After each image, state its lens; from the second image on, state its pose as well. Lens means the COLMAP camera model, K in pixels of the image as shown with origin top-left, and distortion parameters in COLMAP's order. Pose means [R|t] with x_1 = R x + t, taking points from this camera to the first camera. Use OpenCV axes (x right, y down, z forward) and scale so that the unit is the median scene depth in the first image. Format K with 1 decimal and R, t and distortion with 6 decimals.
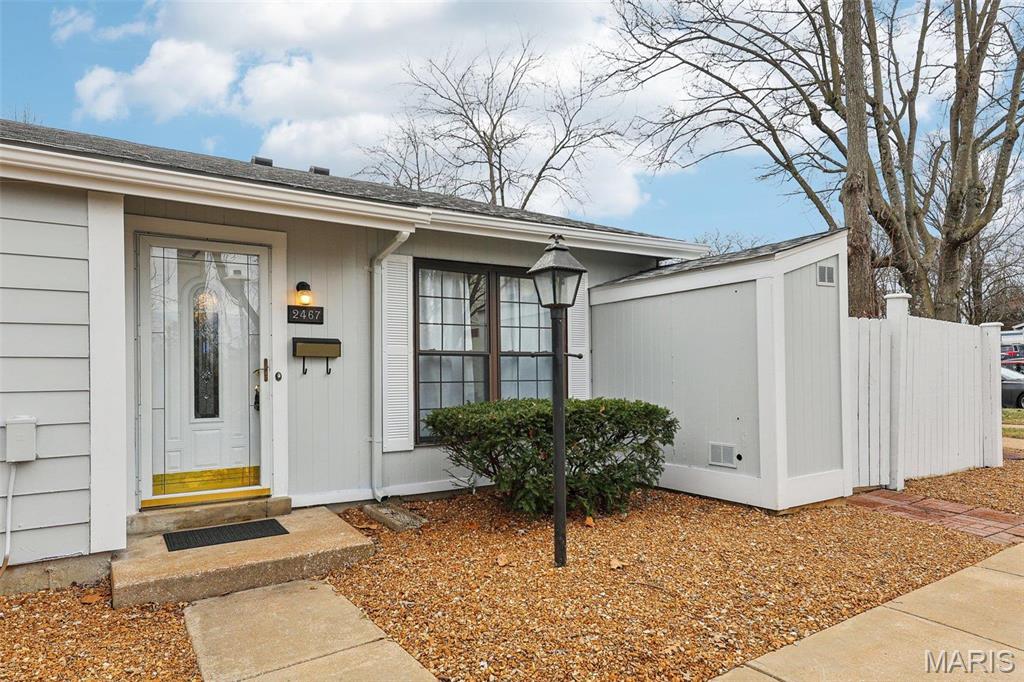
lens RADIAL K [[622.3, 0, 515.3], [0, 622.3, 367.8], [0, 0, 1]] dist [0.018172, 0.000890]
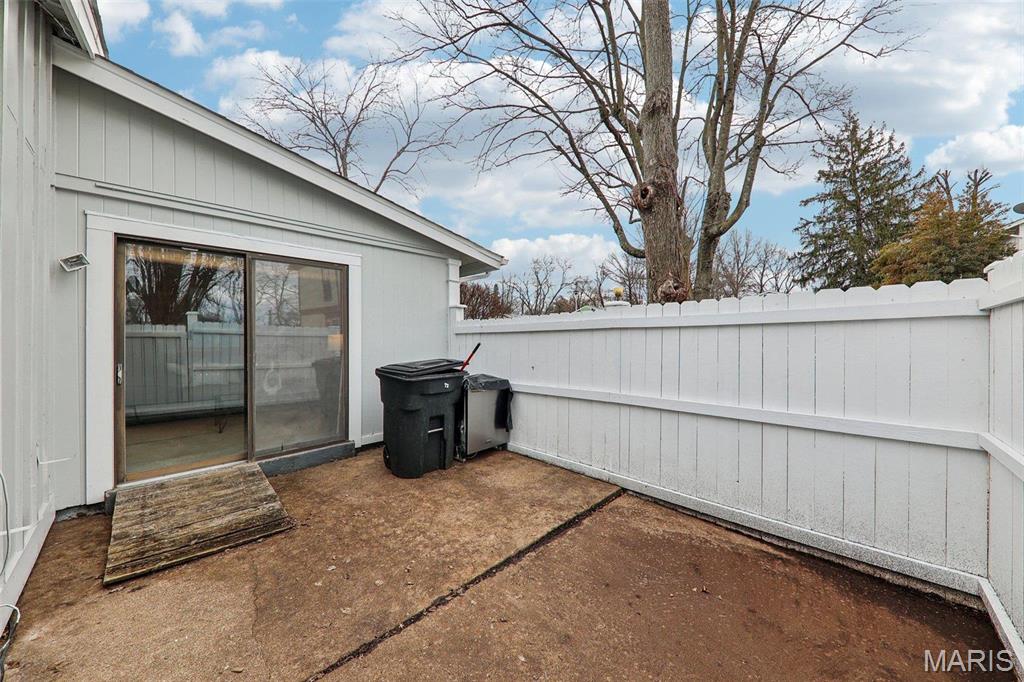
lens RADIAL K [[362.5, 0, 512.0], [0, 362.5, 341.0], [0, 0, 1]] dist [-0.000172, -0.000009]
pose [[0.977896, 0.001042, 0.209091, 0.545821], [-0.003483, 0.999930, 0.011310, -0.028327], [-0.209065, -0.011789, 0.977831, 1.184472]]
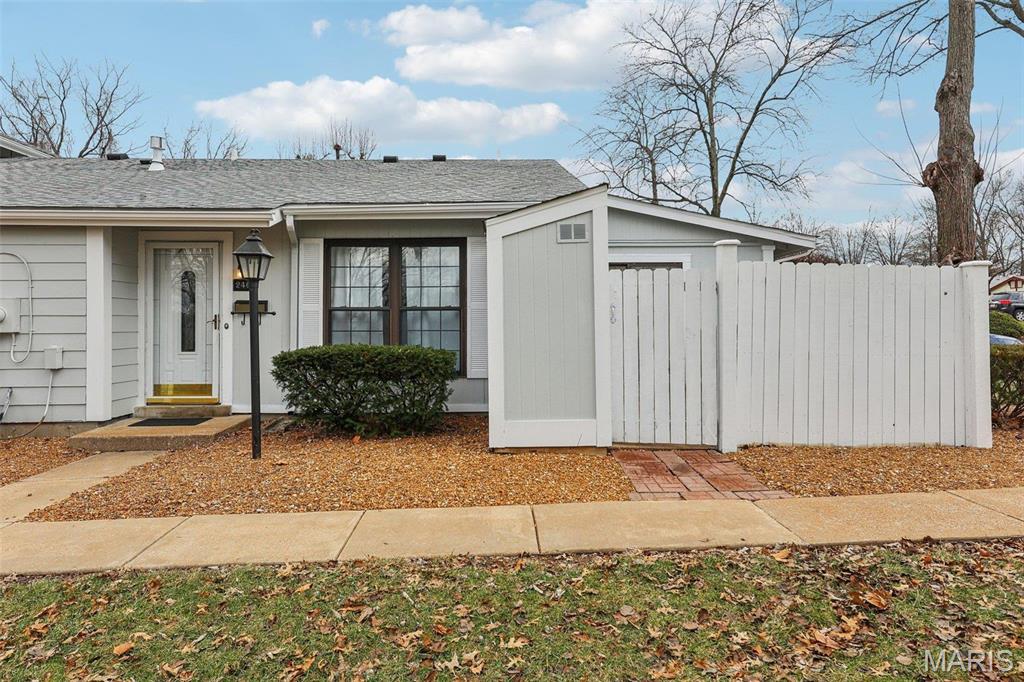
lens RADIAL K [[633.4, 0, 520.3], [0, 633.4, 319.5], [0, 0, 1]] dist [0.012864, 0.000411]
pose [[0.851546, -0.000182, -0.524280, 0.977528], [0.002904, 0.999986, 0.004371, -0.006933], [0.524272, -0.005245, 0.851535, 0.048585]]
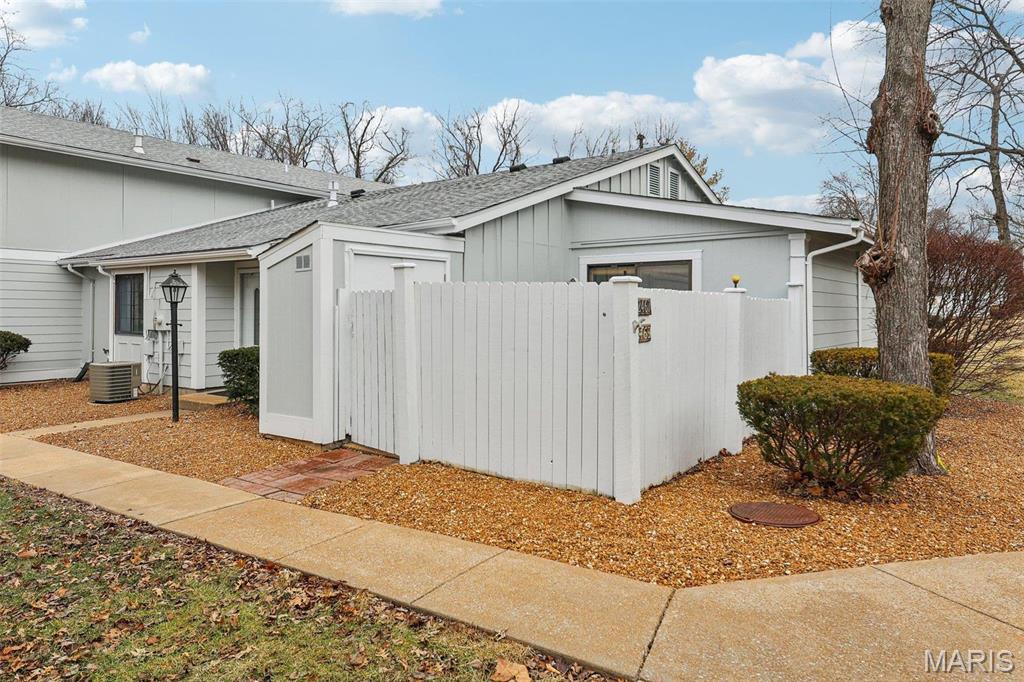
lens RADIAL K [[691.5, 0, 511.3], [0, 691.5, 308.2], [0, 0, 1]] dist [0.002938, 0.000015]
pose [[0.326524, 0.002764, -0.945185, 1.955582], [0.006683, 0.999964, 0.005233, -0.060401], [0.945165, -0.008026, 0.326493, 0.939242]]
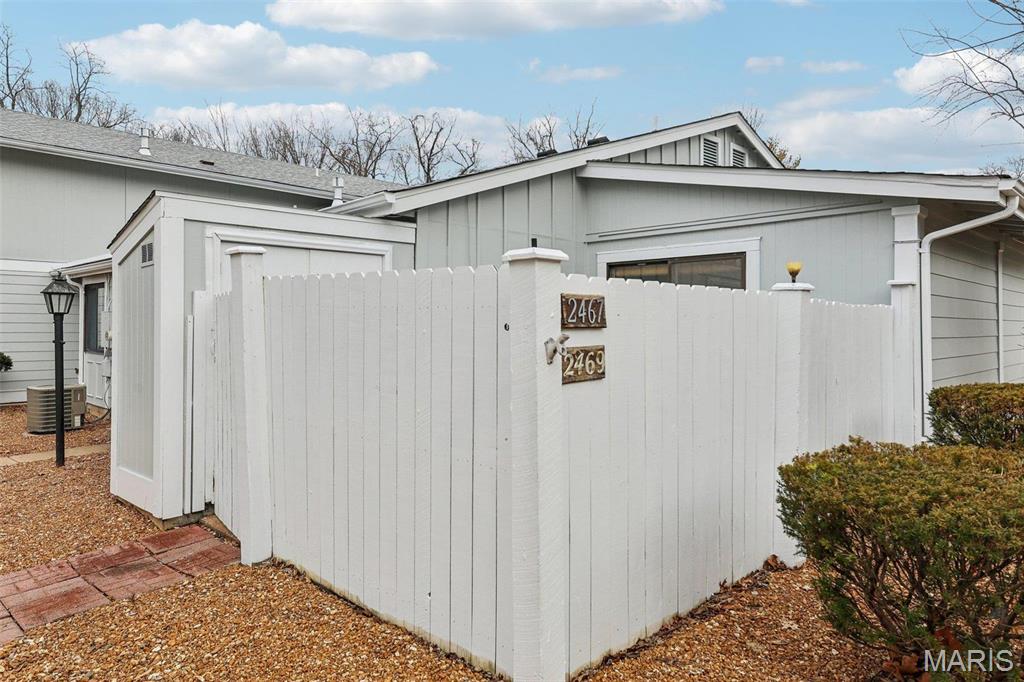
lens RADIAL K [[685.3, 0, 509.9], [0, 685.3, 323.3], [0, 0, 1]] dist [0.005904, 0.004354]
pose [[0.200423, 0.000720, -0.979709, 1.544108], [0.007887, 0.999966, 0.002349, -0.048709], [0.979678, -0.008198, 0.200410, 1.303448]]
